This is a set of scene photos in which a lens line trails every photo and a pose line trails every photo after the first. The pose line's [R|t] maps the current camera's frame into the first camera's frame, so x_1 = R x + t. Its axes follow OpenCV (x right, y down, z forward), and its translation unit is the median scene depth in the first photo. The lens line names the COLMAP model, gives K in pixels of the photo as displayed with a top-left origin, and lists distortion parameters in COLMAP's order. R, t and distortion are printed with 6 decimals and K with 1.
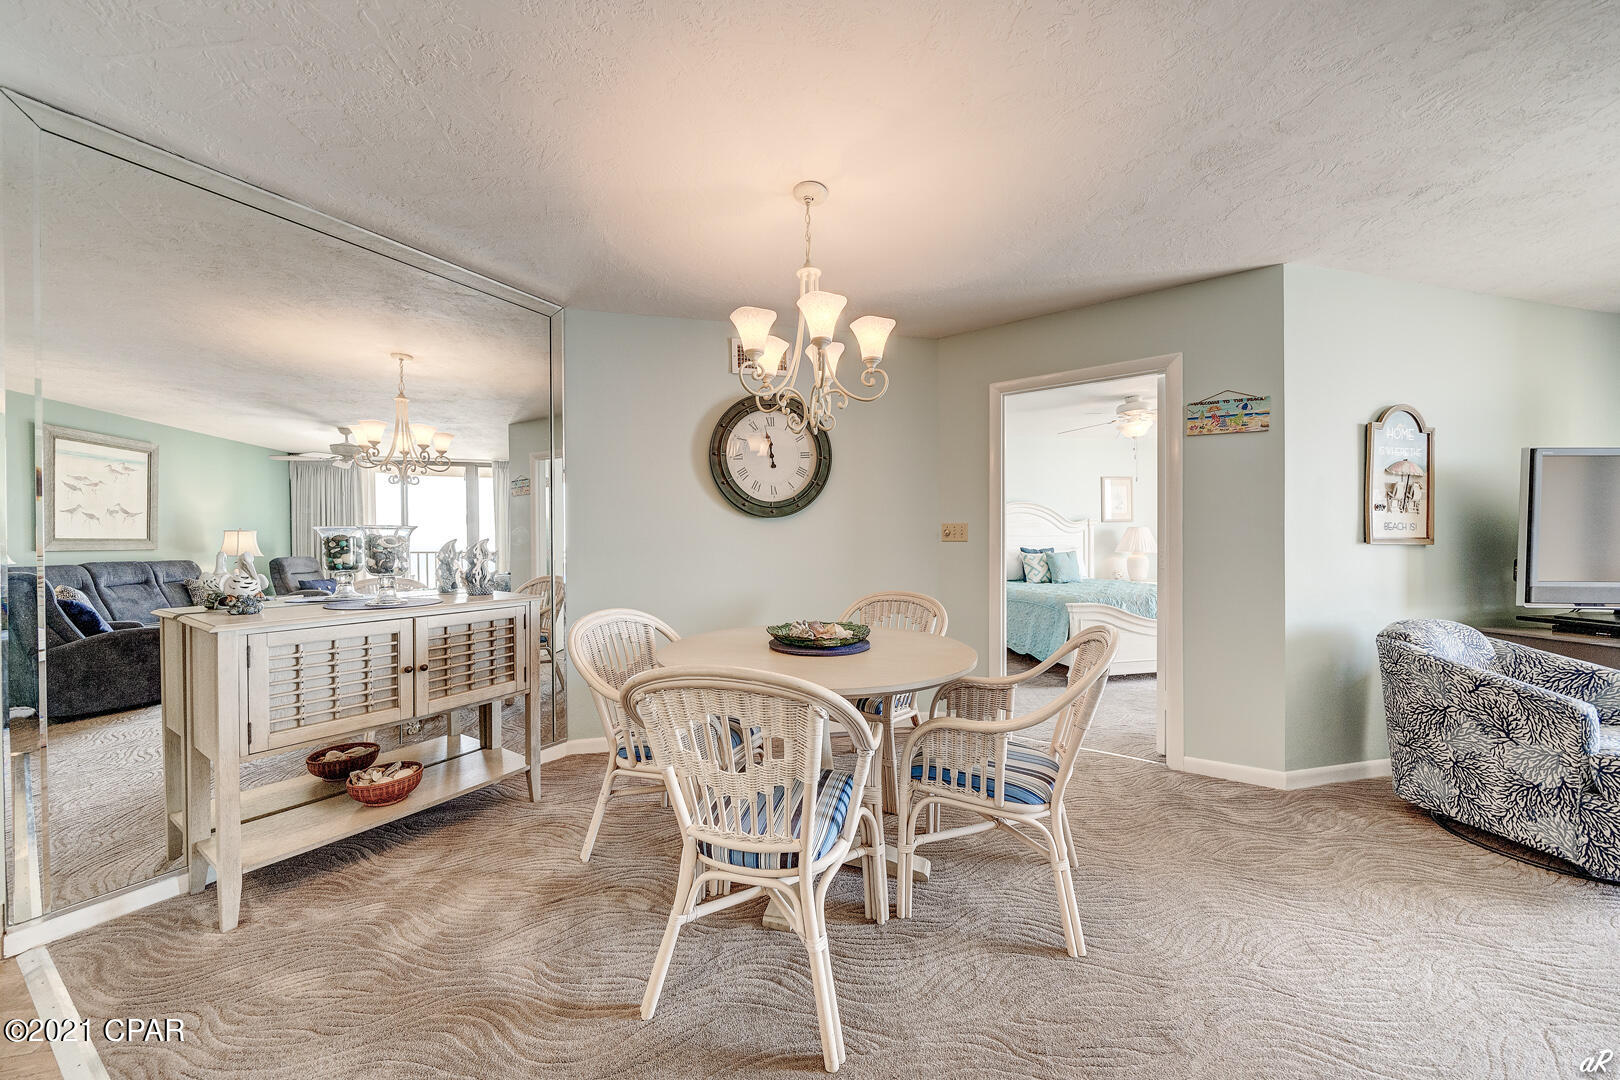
lens RADIAL K [[576.8, 0, 807.8], [0, 576.8, 547.7], [0, 0, 1]] dist [-0.001258, 0.000053]
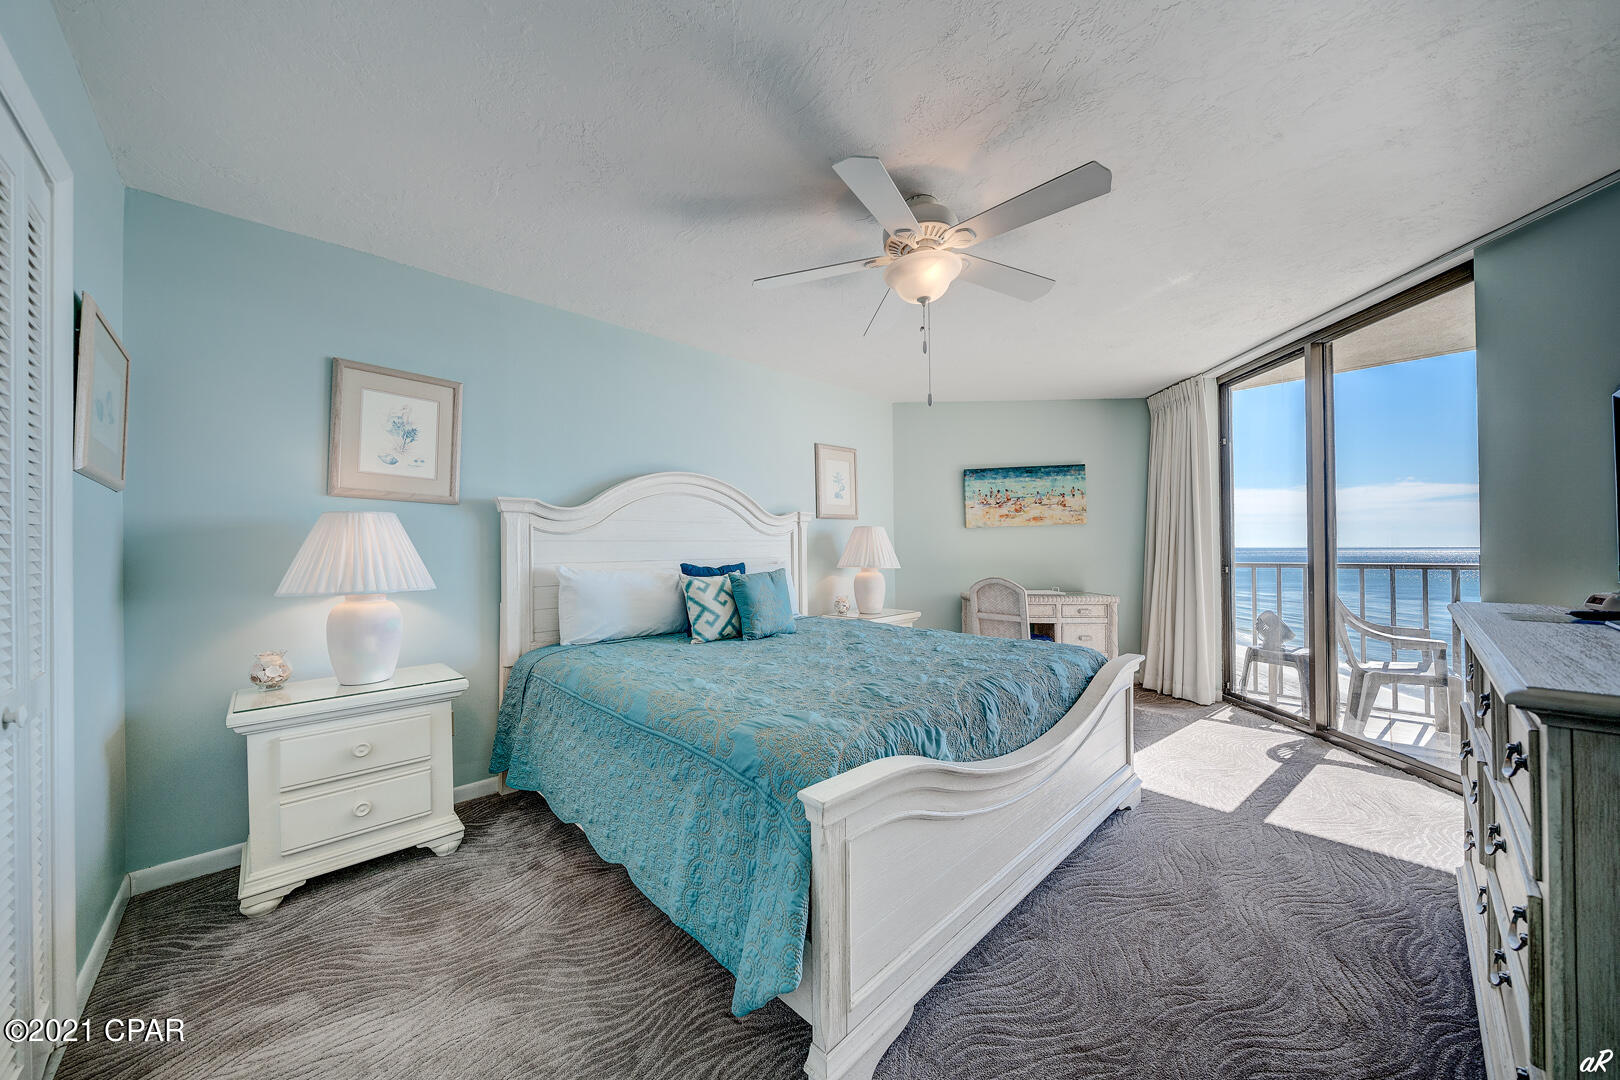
lens RADIAL K [[576.8, 0, 807.8], [0, 576.8, 547.7], [0, 0, 1]] dist [-0.001258, 0.000053]
pose [[0.867195, -0.005406, 0.497939, 0.218103], [0.012467, 0.999863, -0.010857, -0.007799], [-0.497812, 0.015623, 0.867144, 0.522495]]
